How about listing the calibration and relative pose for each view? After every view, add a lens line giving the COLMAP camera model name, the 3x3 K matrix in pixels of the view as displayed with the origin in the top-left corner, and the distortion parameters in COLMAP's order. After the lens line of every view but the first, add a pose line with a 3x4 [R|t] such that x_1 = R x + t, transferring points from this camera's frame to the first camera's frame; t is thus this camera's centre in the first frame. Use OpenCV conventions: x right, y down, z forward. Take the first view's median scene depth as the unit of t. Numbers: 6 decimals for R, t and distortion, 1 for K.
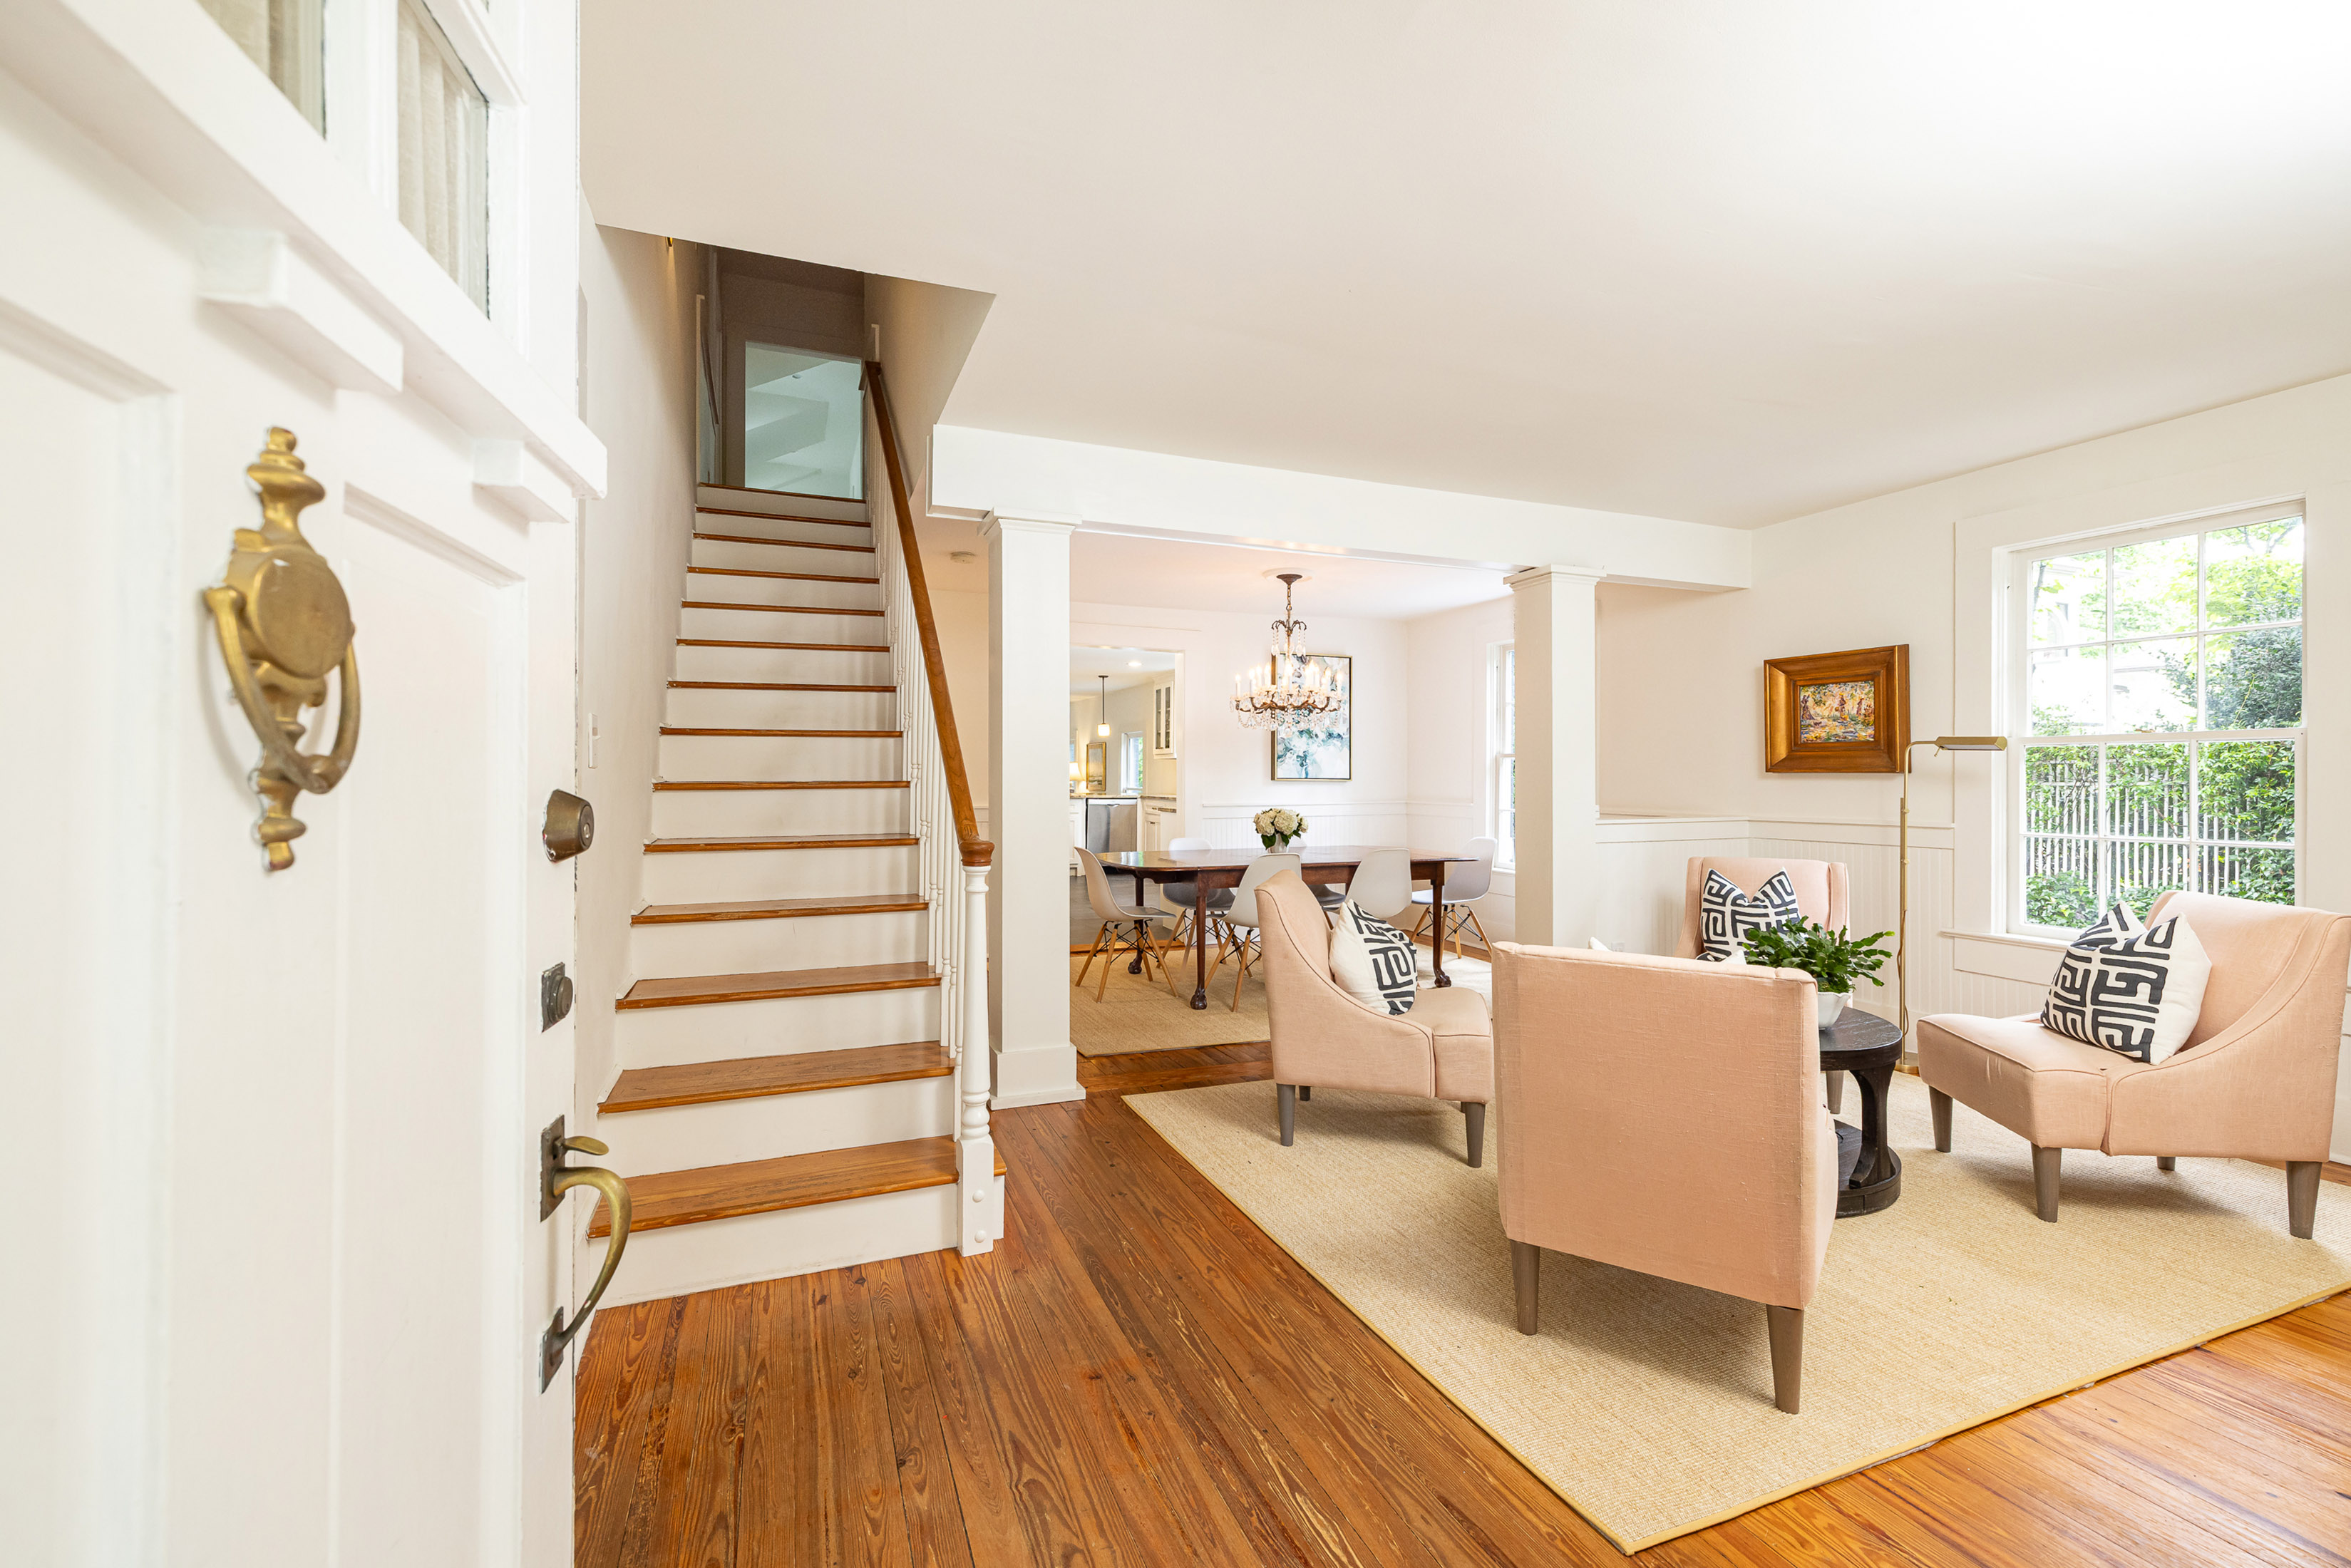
lens RADIAL K [[976.3, 0, 1173.9], [0, 976.3, 773.0], [0, 0, 1]] dist [0.001566, 0.000117]
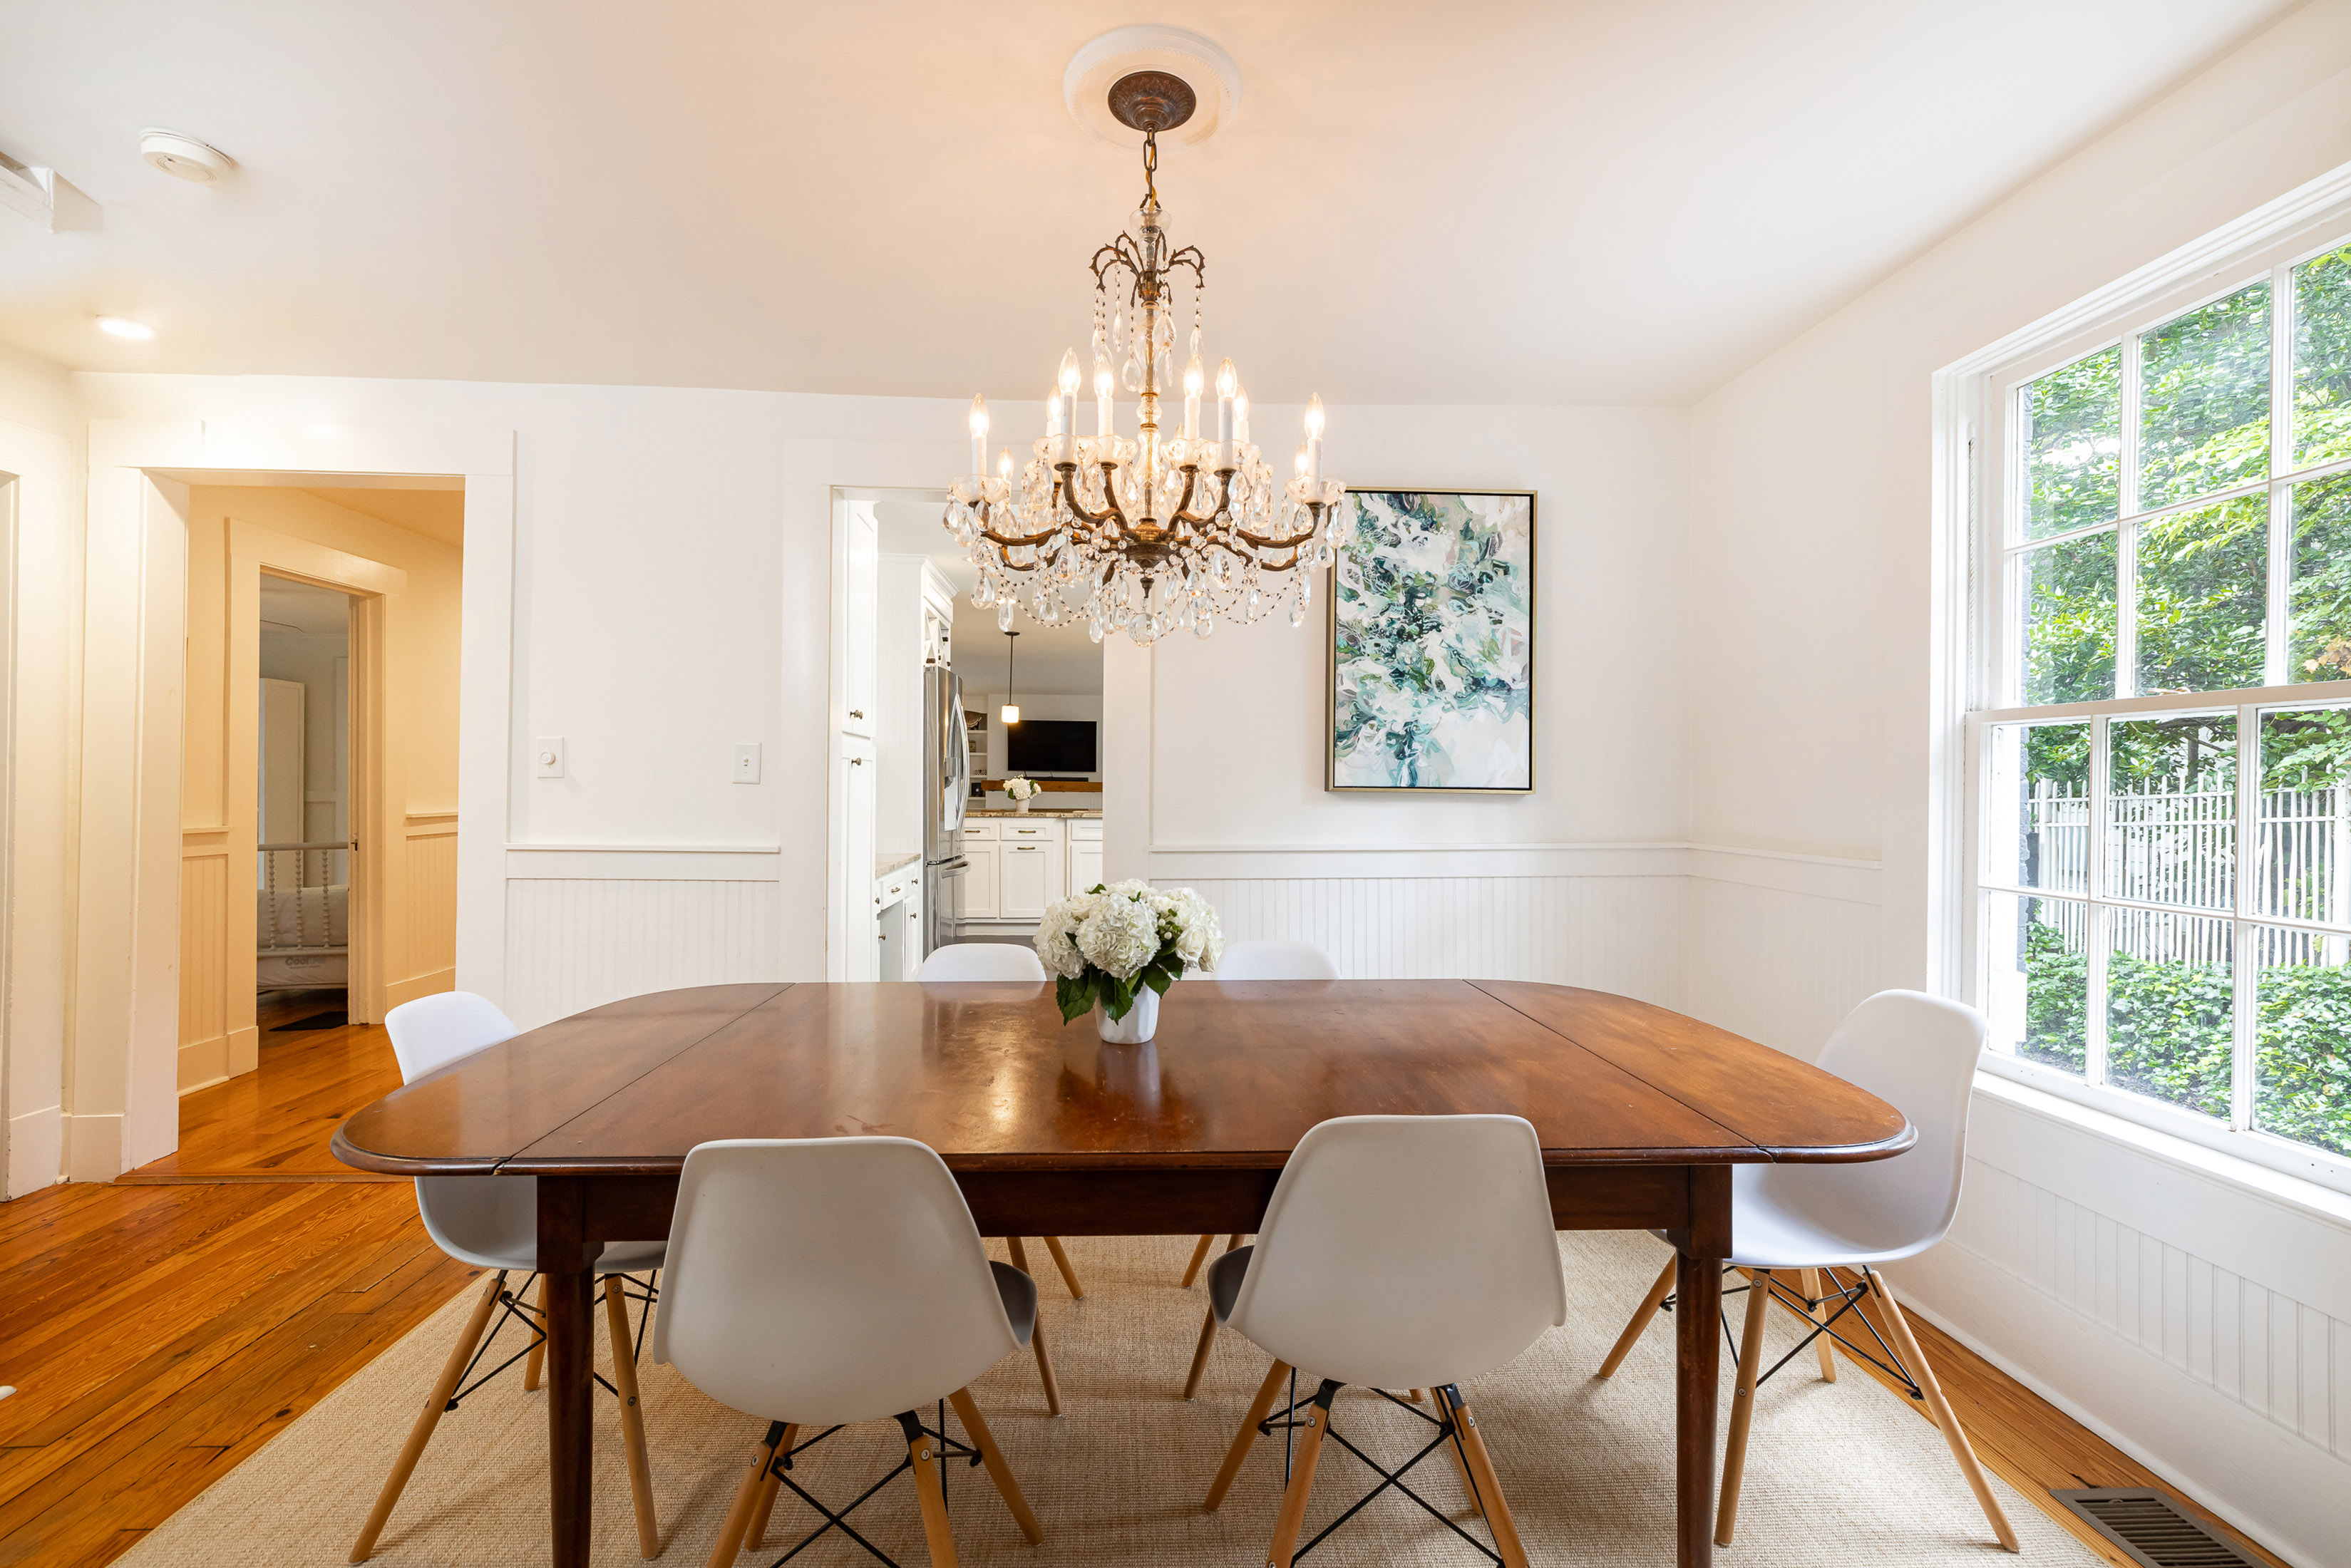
lens RADIAL K [[1017.7, 0, 1175.5], [0, 1017.7, 784.0], [0, 0, 1]] dist [0.002126, 0.000157]
pose [[0.948575, 0.007636, -0.316462, 0.177233], [-0.007947, 0.999968, 0.000306, 0.004668], [0.316454, 0.002225, 0.948605, 0.558088]]
